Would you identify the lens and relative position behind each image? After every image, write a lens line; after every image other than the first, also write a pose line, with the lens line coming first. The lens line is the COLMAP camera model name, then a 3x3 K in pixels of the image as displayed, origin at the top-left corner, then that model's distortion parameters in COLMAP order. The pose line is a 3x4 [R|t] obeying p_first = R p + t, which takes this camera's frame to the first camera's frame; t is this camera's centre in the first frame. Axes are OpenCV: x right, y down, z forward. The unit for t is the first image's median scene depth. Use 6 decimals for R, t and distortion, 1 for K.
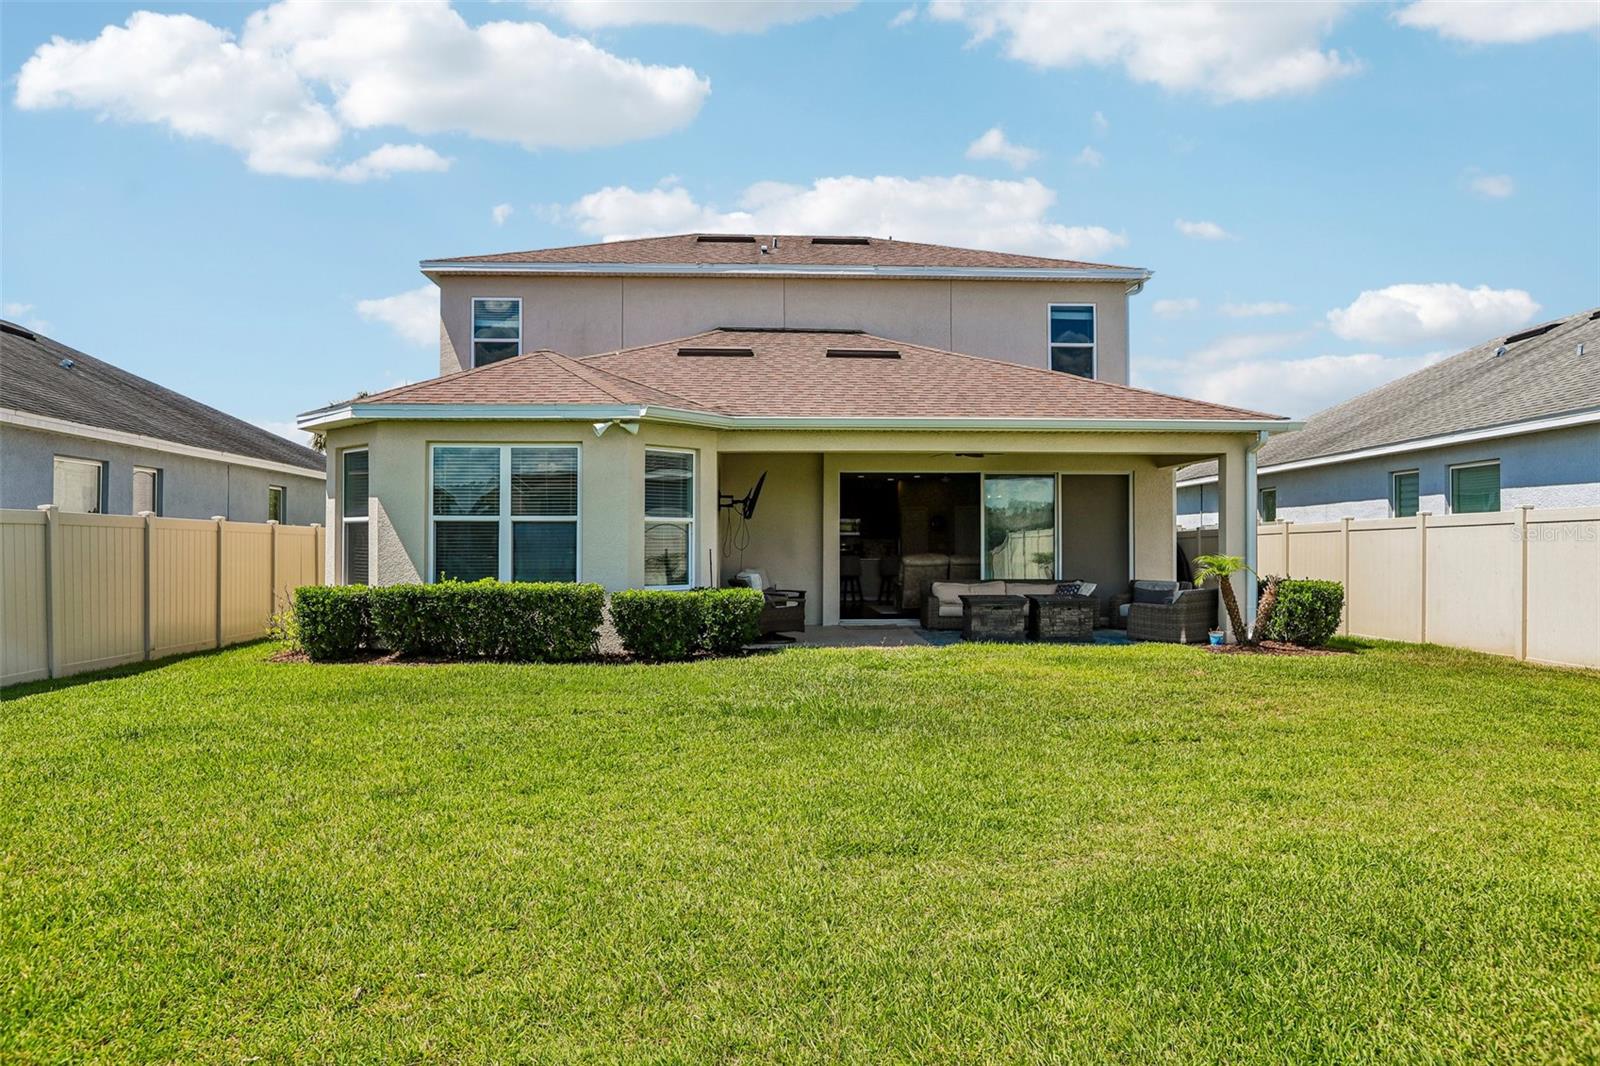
lens RADIAL K [[1087.6, 0, 796.5], [0, 1087.6, 537.6], [0, 0, 1]] dist [-0.002016, 0.008456]
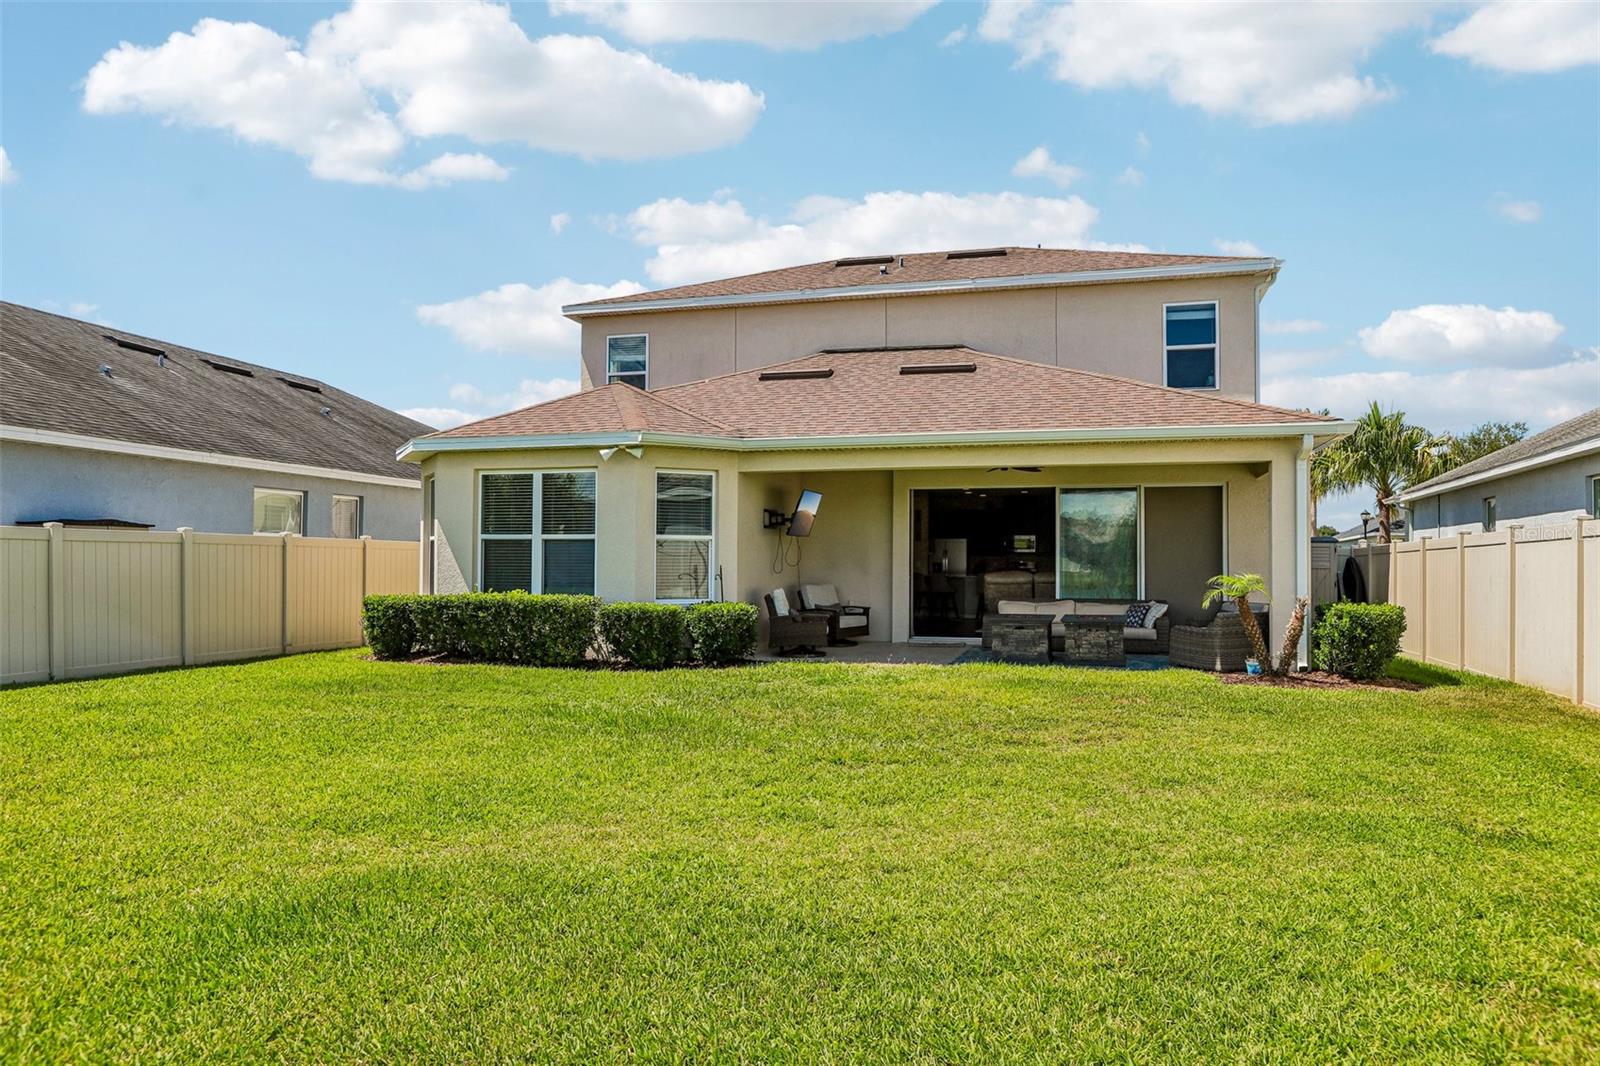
lens RADIAL K [[1087.6, 0, 790.2], [0, 1087.6, 537.8], [0, 0, 1]] dist [-0.002016, 0.008456]
pose [[0.948449, -0.003260, -0.316914, 0.280969], [-0.001461, 0.999891, -0.014659, -0.000431], [0.316927, 0.014366, 0.948341, 0.020123]]
